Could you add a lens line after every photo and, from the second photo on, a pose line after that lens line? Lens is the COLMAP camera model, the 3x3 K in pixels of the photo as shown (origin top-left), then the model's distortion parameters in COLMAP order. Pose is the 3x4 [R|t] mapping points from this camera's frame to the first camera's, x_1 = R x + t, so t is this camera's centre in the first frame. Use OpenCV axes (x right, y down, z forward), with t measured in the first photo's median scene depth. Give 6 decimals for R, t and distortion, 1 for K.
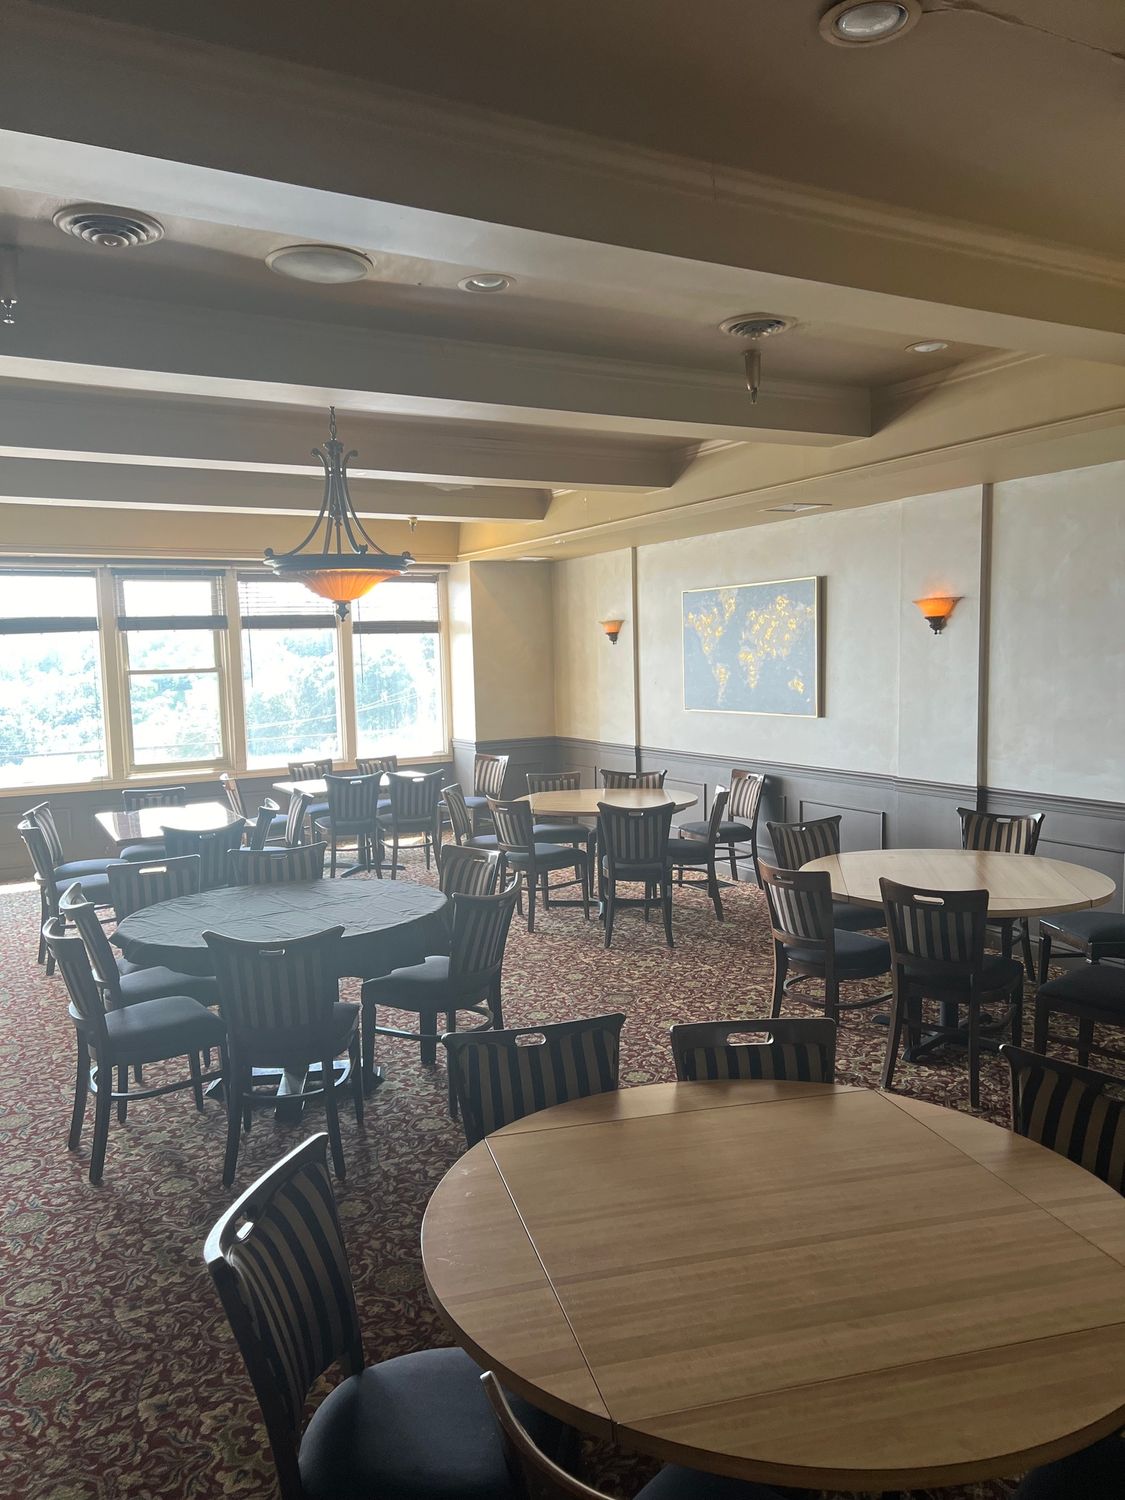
lens RADIAL K [[1128.2, 0, 562.7], [0, 1128.2, 758.8], [0, 0, 1]] dist [0.063935, -0.046811]
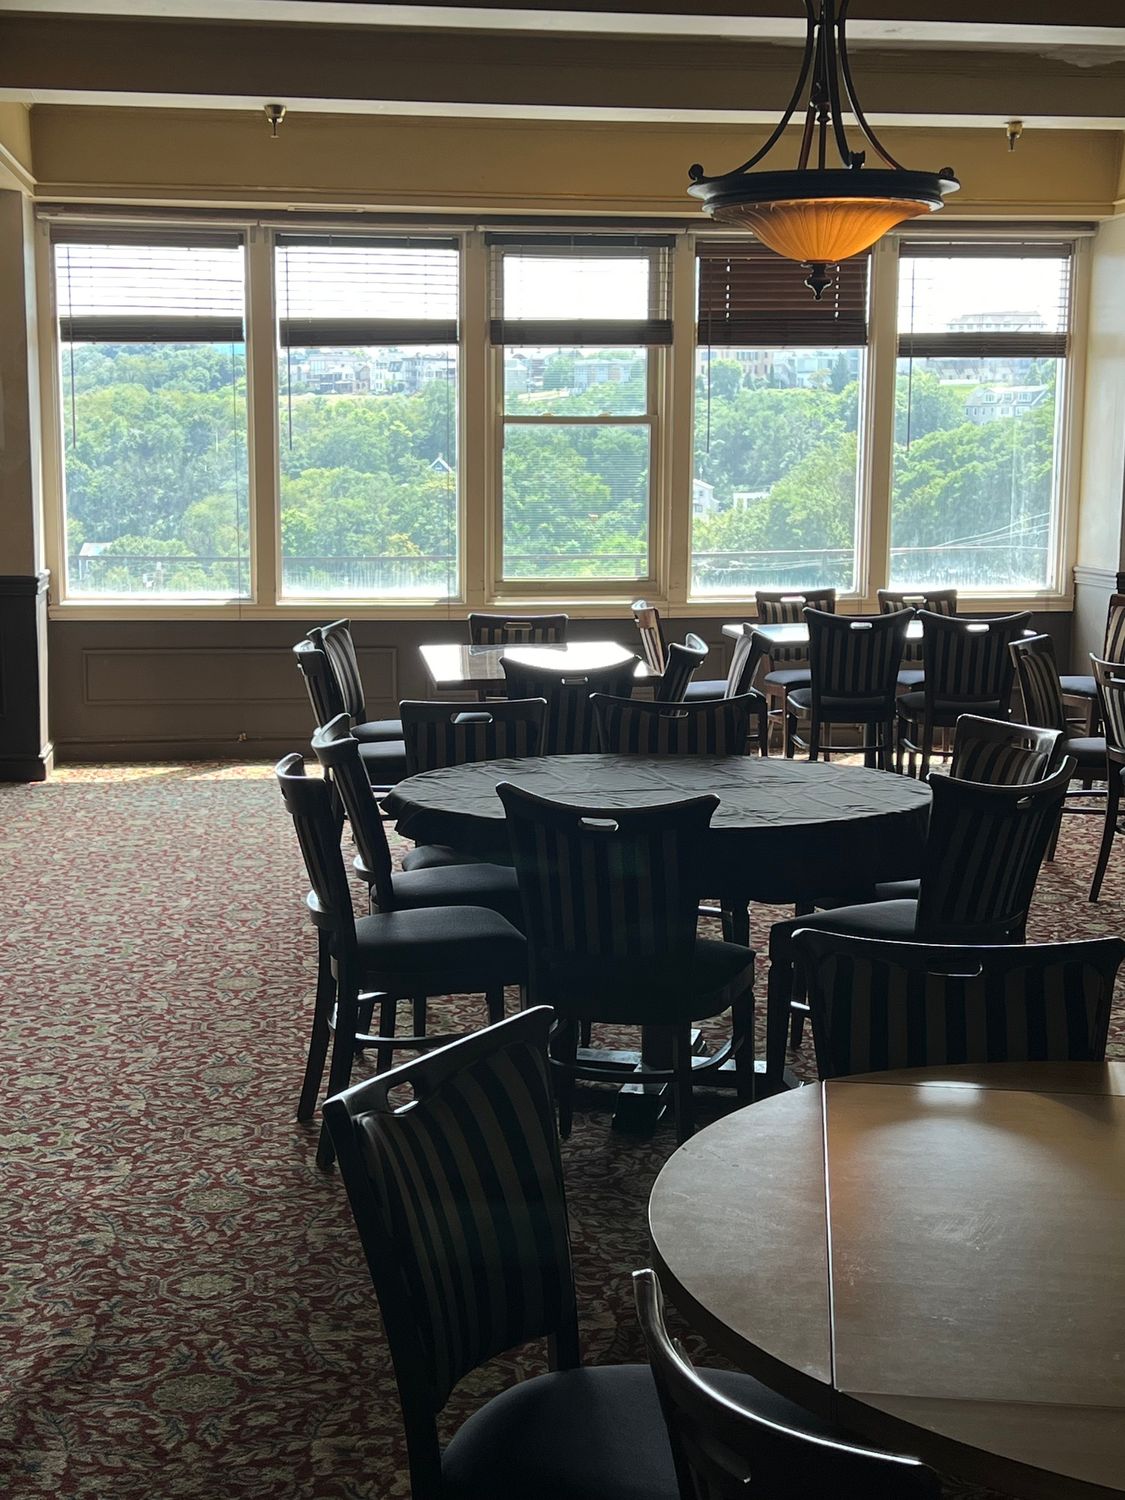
lens RADIAL K [[2179.1, 0, 557.8], [0, 2179.1, 756.8], [0, 0, 1]] dist [0.160298, 0.000000]
pose [[0.933424, 0.082606, -0.349135, 0.081016], [-0.065035, 0.995969, 0.061775, 0.042796], [0.352830, -0.034957, 0.935034, -0.054518]]
